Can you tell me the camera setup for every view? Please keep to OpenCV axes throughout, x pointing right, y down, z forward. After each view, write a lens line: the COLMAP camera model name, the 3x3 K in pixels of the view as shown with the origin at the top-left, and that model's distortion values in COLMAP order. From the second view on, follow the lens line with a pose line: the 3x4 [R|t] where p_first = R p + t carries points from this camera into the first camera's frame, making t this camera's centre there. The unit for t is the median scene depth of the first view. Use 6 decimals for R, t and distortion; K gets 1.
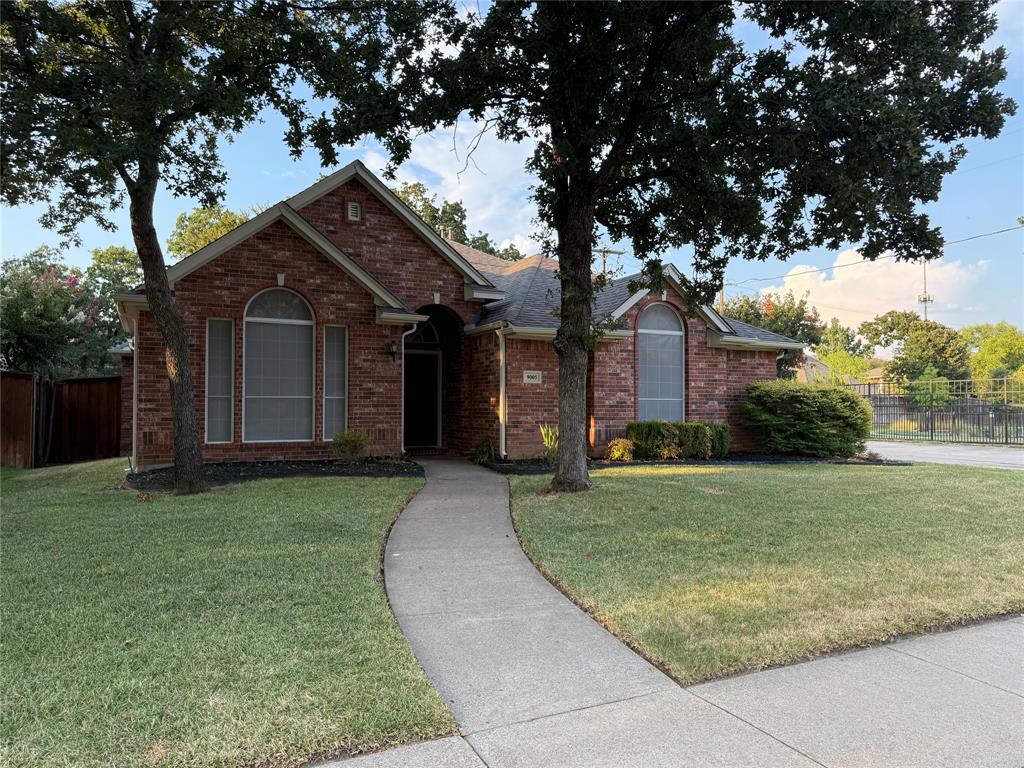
lens RADIAL K [[713.9, 0, 514.6], [0, 713.9, 421.6], [0, 0, 1]] dist [0.094673, -0.002675]
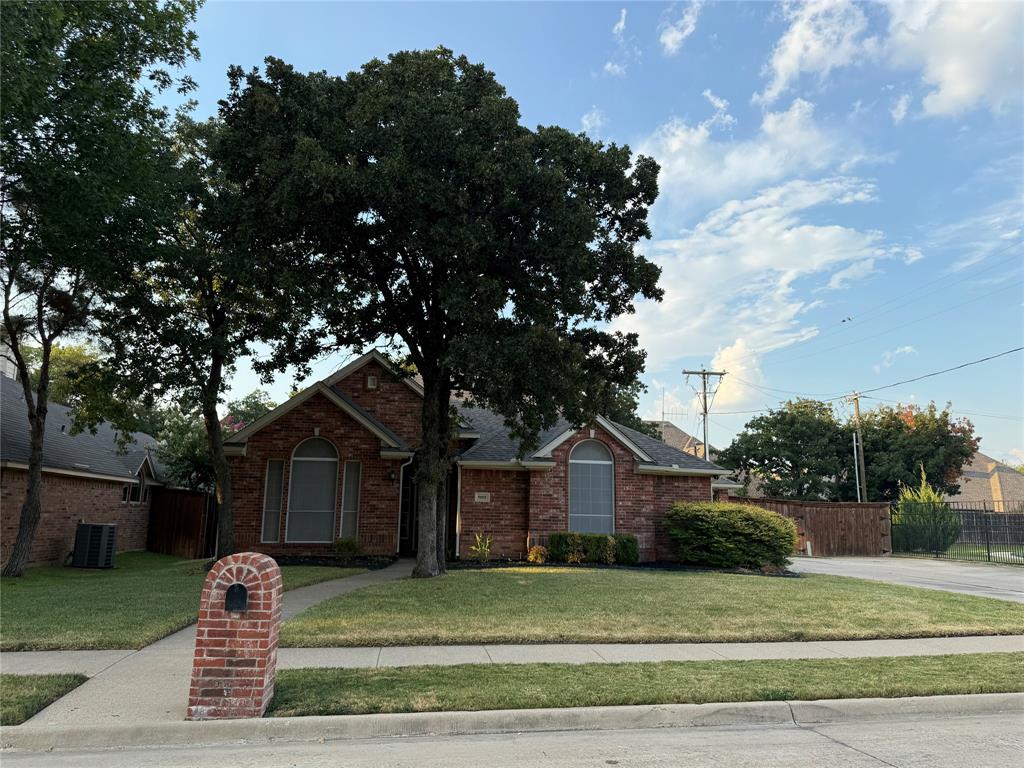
lens RADIAL K [[713.9, 0, 514.6], [0, 713.9, 421.6], [0, 0, 1]] dist [0.094673, -0.002675]
pose [[0.955776, -0.024578, -0.293066, 0.468492], [-0.019307, 0.989108, -0.145919, -0.008160], [0.293461, 0.145125, 0.944891, -0.262021]]
